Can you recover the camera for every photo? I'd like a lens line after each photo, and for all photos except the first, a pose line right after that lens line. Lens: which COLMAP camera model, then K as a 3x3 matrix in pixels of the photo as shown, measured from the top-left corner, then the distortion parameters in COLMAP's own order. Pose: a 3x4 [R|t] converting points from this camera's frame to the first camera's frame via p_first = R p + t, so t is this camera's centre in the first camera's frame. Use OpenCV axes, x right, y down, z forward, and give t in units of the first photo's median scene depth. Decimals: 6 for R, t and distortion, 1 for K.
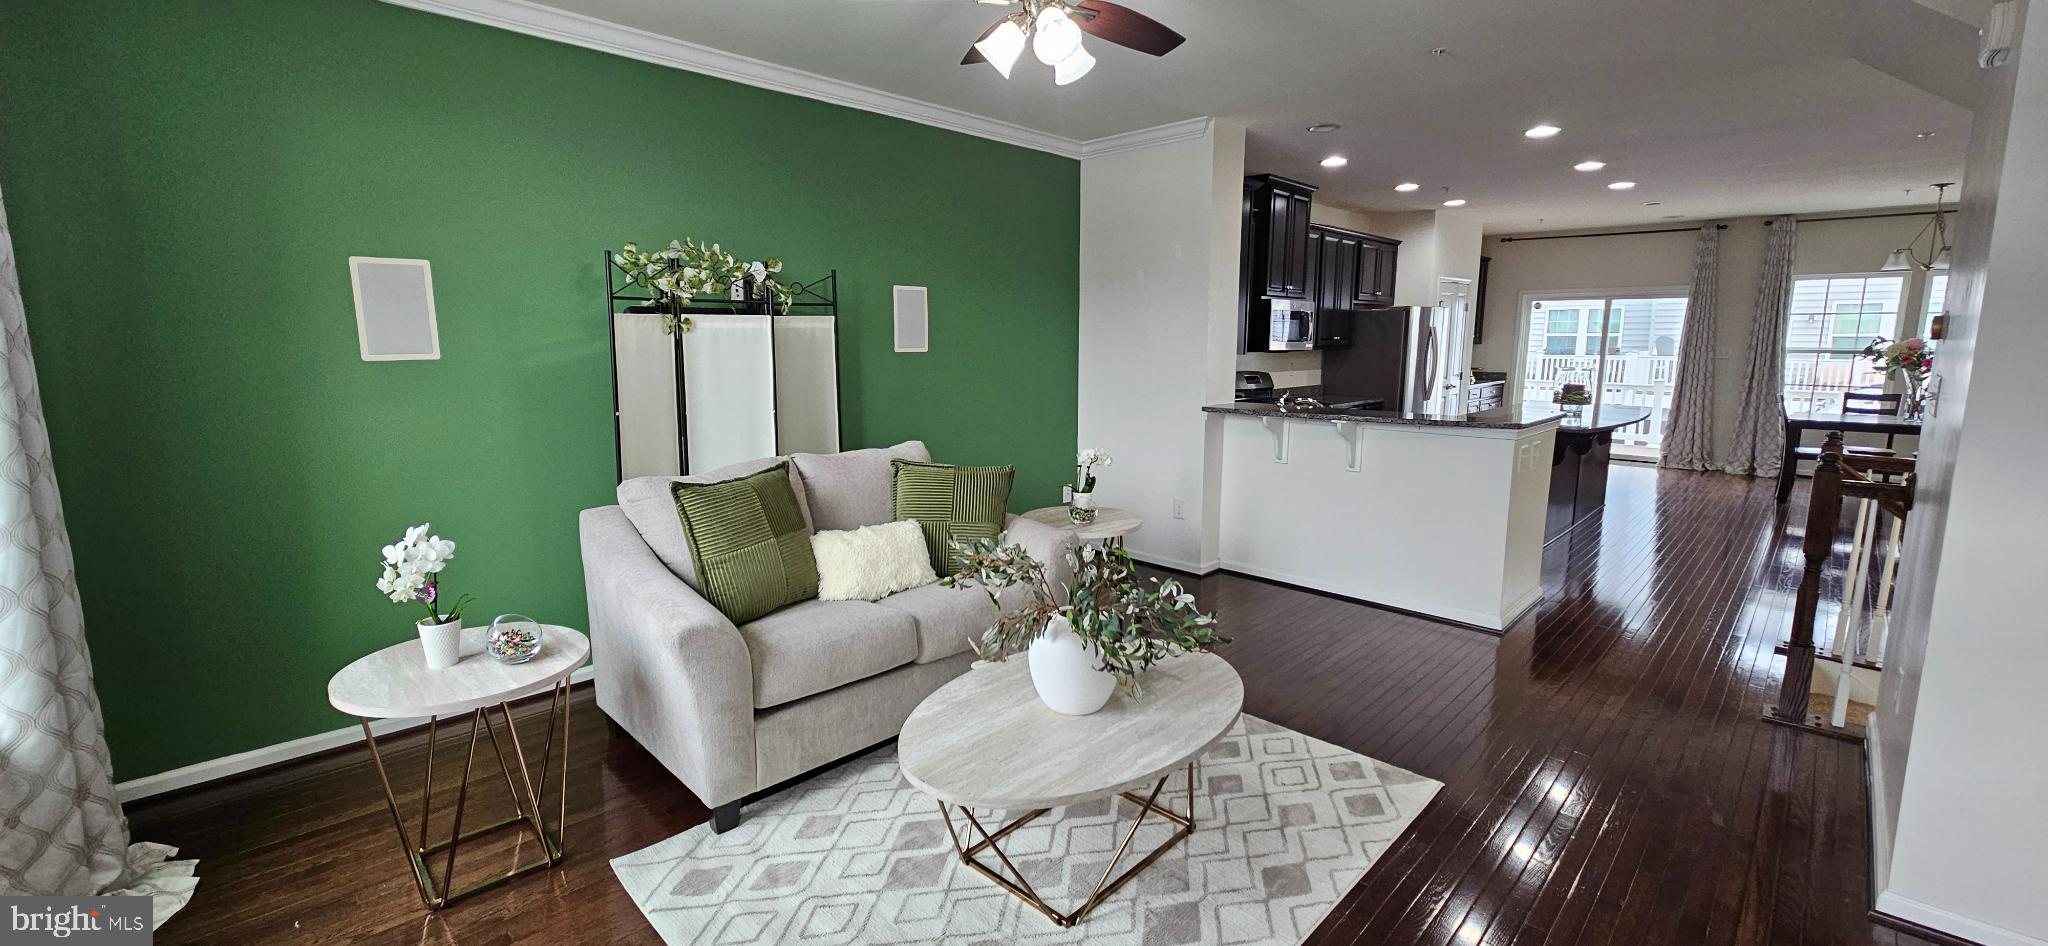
lens RADIAL K [[827.6, 0, 1027.9], [0, 827.6, 467.9], [0, 0, 1]] dist [-0.000458, 0.000148]
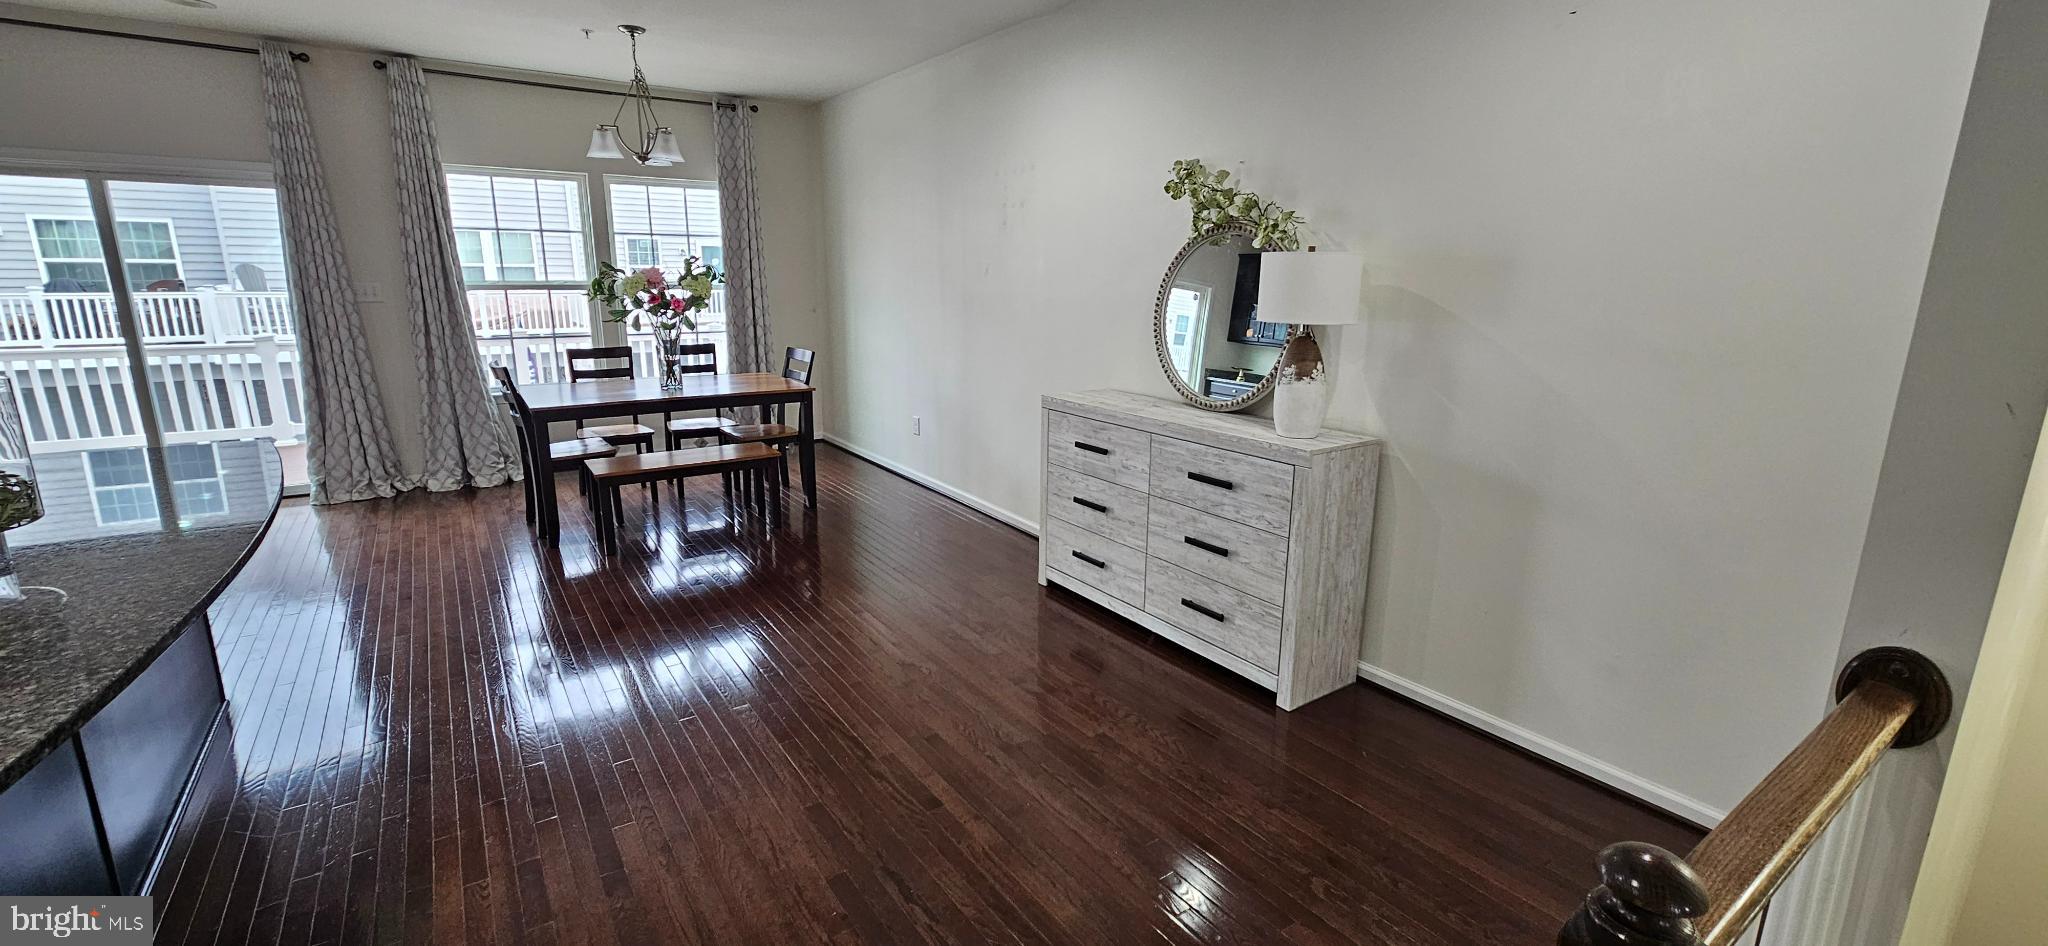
lens RADIAL K [[840.0, 0, 1020.1], [0, 840.0, 461.5], [0, 0, 1]] dist [-0.000949, -0.000062]
pose [[0.187333, -0.216436, 0.958155, 0.339547], [0.147464, 0.970566, 0.190409, -0.068624], [-0.971165, 0.105623, 0.213736, 0.446796]]
